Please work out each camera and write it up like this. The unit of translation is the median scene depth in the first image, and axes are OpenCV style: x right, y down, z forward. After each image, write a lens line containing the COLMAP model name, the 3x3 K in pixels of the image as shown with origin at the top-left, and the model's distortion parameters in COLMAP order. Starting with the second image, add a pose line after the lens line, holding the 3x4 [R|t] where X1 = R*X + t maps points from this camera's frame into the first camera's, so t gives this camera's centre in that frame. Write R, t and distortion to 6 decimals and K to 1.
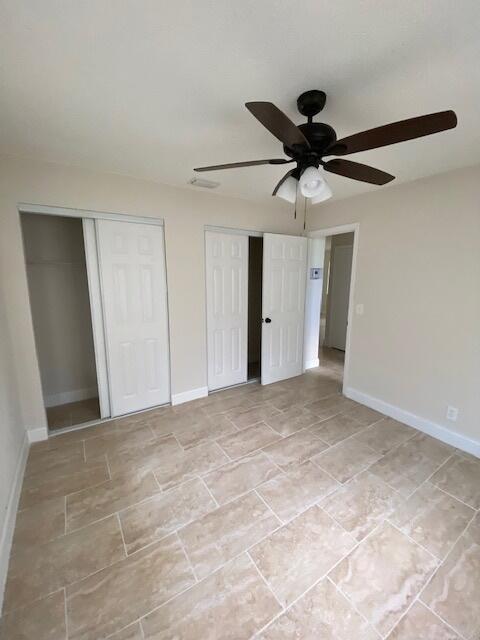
lens RADIAL K [[262.4, 0, 231.6], [0, 262.4, 319.1], [0, 0, 1]] dist [-0.002252, -0.000708]
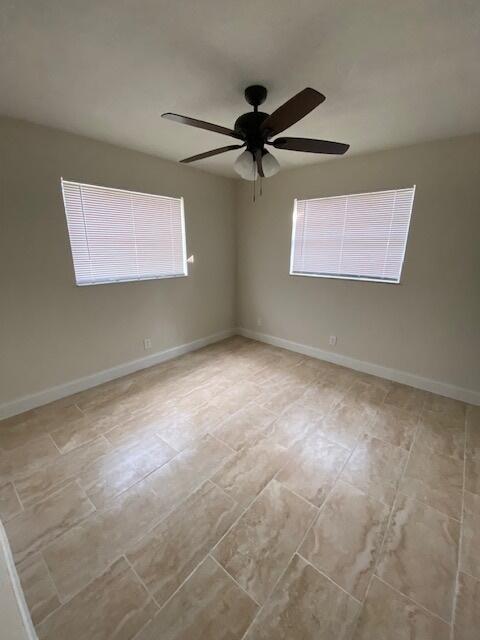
lens RADIAL K [[262.4, 0, 231.6], [0, 262.4, 319.1], [0, 0, 1]] dist [-0.002252, -0.000708]
pose [[-0.960098, 0.052441, -0.274702, 0.580285], [-0.070730, 0.904795, 0.419933, -0.253214], [0.270570, 0.422607, -0.864983, 1.710147]]
